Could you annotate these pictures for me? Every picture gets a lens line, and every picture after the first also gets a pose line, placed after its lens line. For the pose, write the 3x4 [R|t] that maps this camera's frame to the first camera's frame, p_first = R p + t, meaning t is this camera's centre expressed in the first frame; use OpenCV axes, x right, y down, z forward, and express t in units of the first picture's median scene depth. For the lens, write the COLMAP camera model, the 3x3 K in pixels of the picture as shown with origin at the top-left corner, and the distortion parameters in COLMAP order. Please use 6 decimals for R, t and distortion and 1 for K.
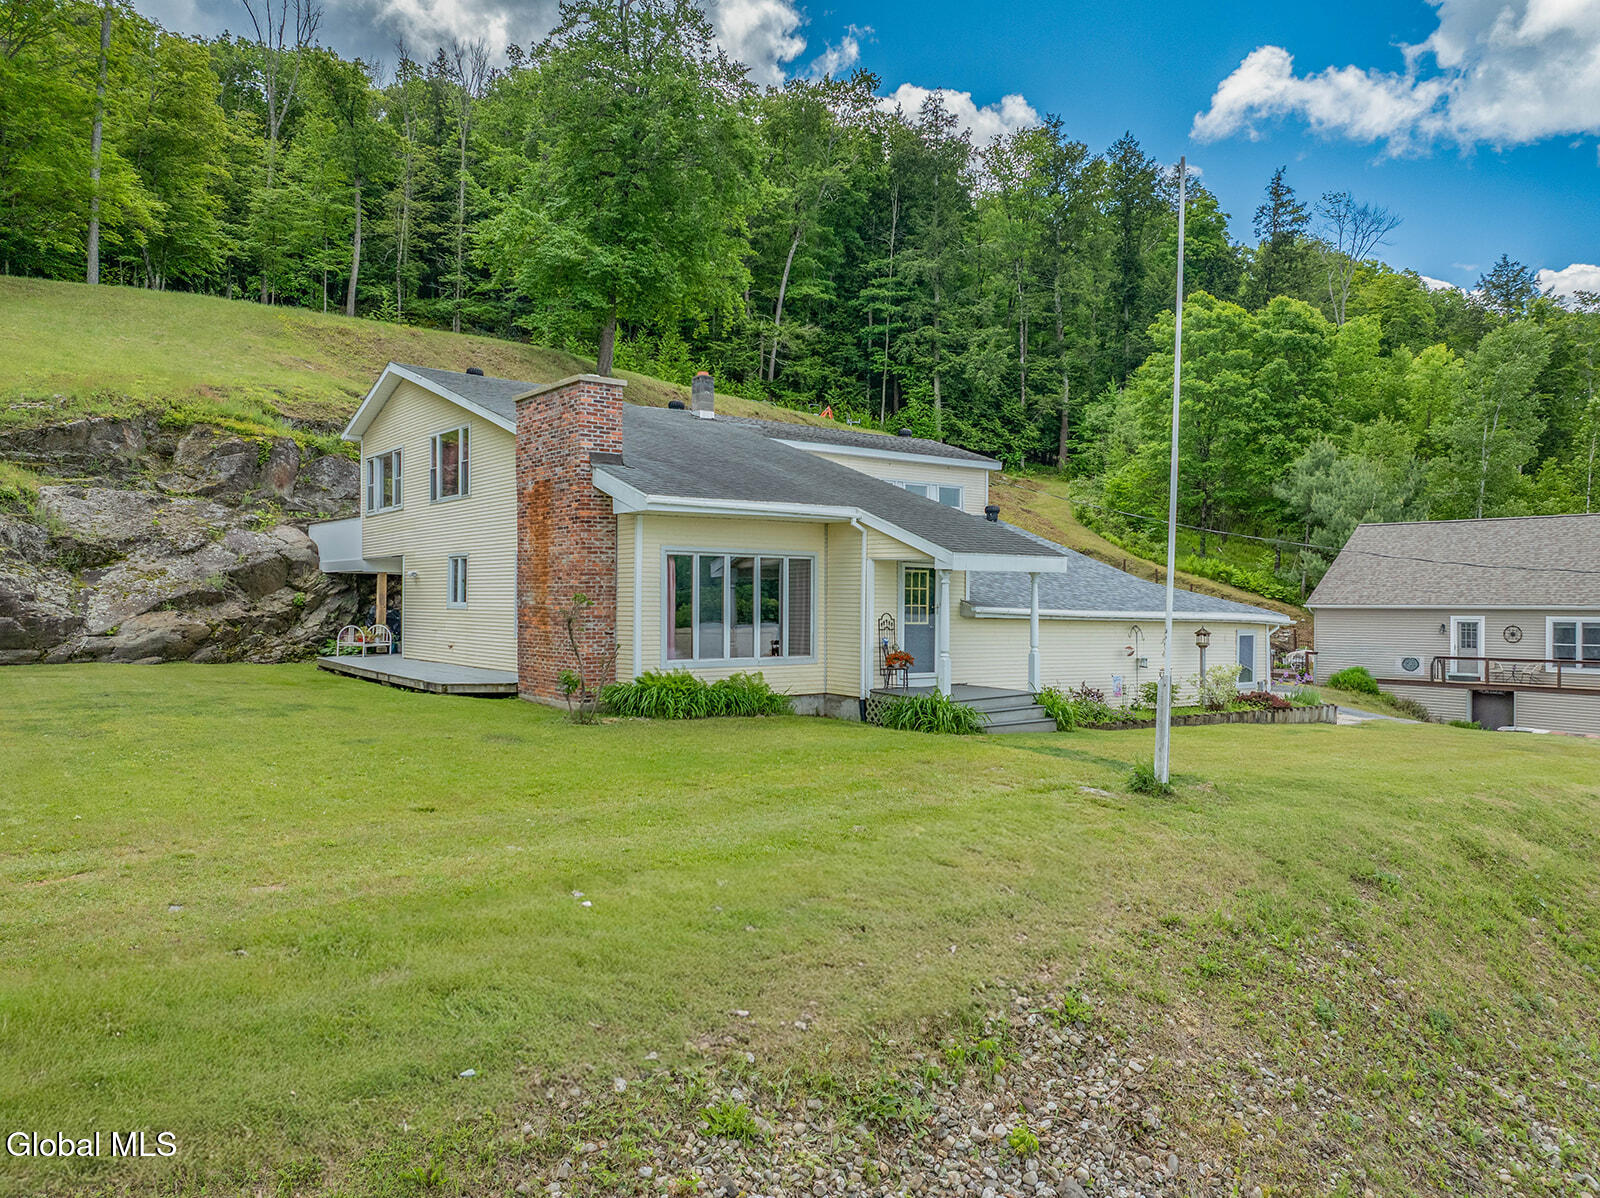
lens RADIAL K [[1148.4, 0, 807.3], [0, 1148.4, 597.2], [0, 0, 1]] dist [-0.043305, 0.004053]
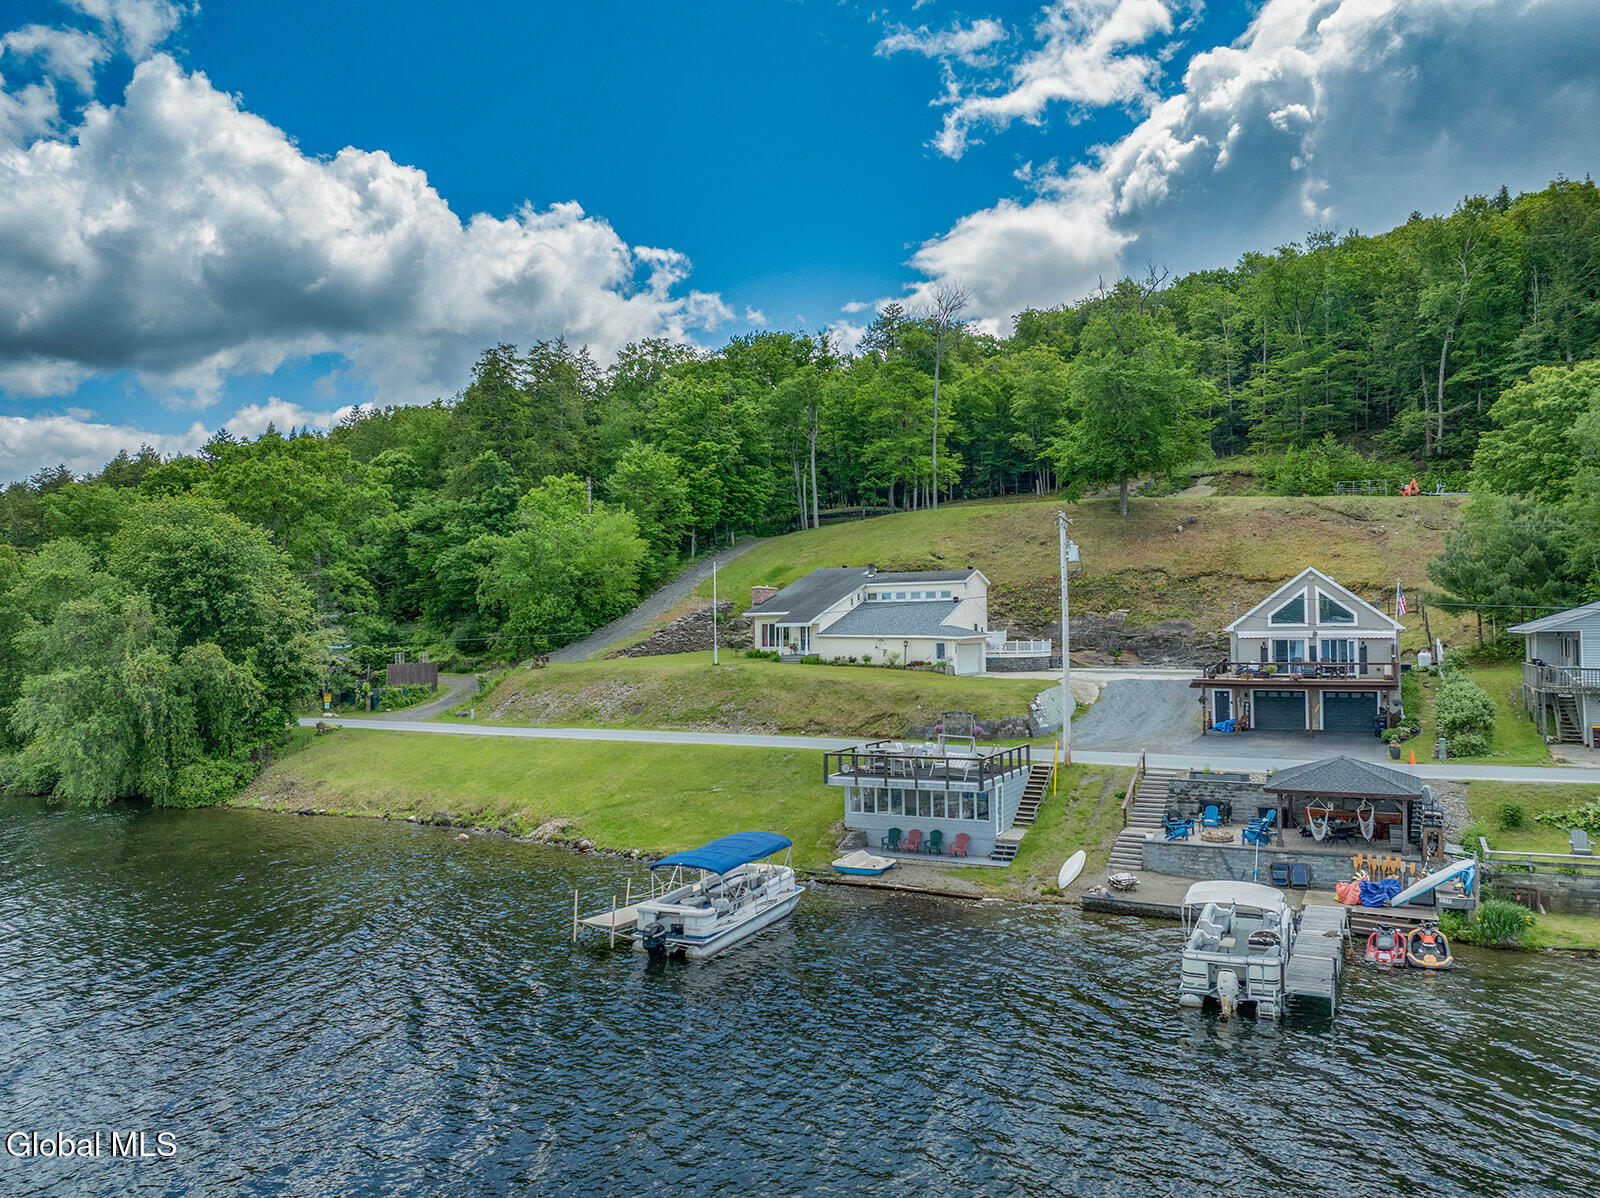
lens RADIAL K [[1114.1, 0, 800.0], [0, 1114.1, 599.0], [0, 0, 1]] dist [-0.043684, -0.000631]
pose [[0.392112, -0.039730, -0.919059, 2.079621], [0.015833, 0.999210, -0.036440, 0.013989], [0.919781, -0.000263, 0.392432, -0.325416]]
